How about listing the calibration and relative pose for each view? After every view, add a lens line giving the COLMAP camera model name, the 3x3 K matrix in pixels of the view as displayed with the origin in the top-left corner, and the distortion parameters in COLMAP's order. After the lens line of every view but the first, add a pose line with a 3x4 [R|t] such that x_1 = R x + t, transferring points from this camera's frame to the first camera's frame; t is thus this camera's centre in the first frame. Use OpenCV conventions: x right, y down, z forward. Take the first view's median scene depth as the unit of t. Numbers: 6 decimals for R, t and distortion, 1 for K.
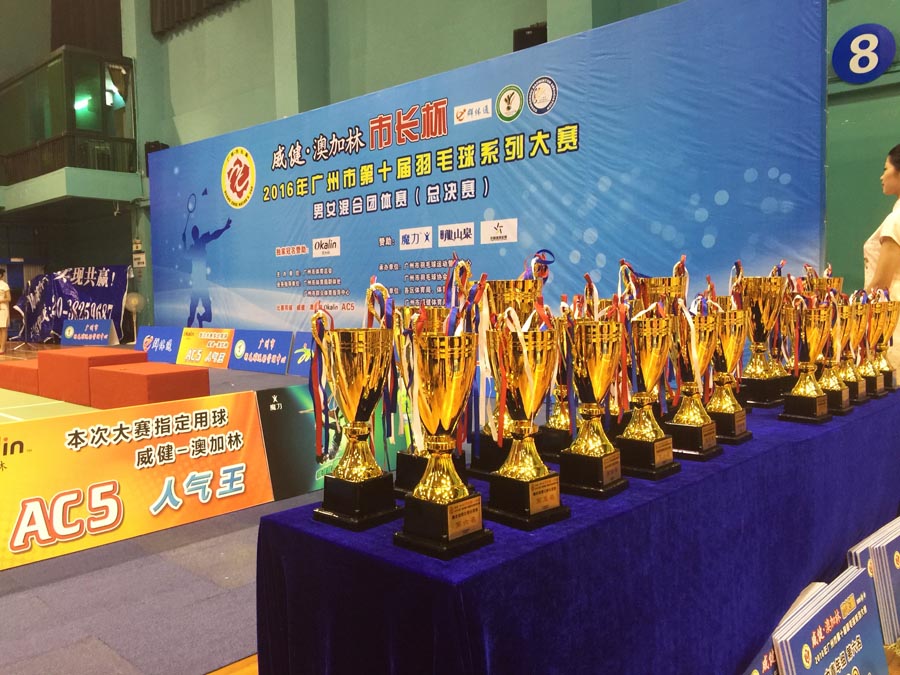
lens RADIAL K [[759.5, 0, 450.0], [0, 759.5, 337.5], [0, 0, 1]] dist [0.077134, -0.131488]
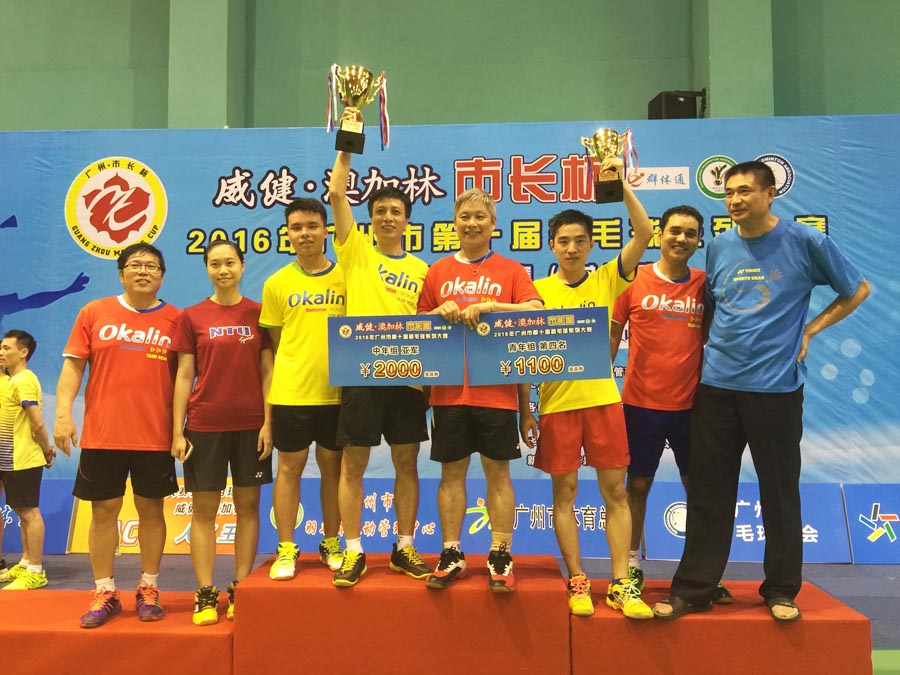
lens RADIAL K [[759.5, 0, 450.0], [0, 759.5, 337.5], [0, 0, 1]] dist [0.077134, -0.131488]
pose [[0.771138, 0.059334, 0.633897, -0.586880], [0.025170, 0.992029, -0.123474, -0.043593], [-0.636170, 0.111171, 0.763498, 0.536289]]
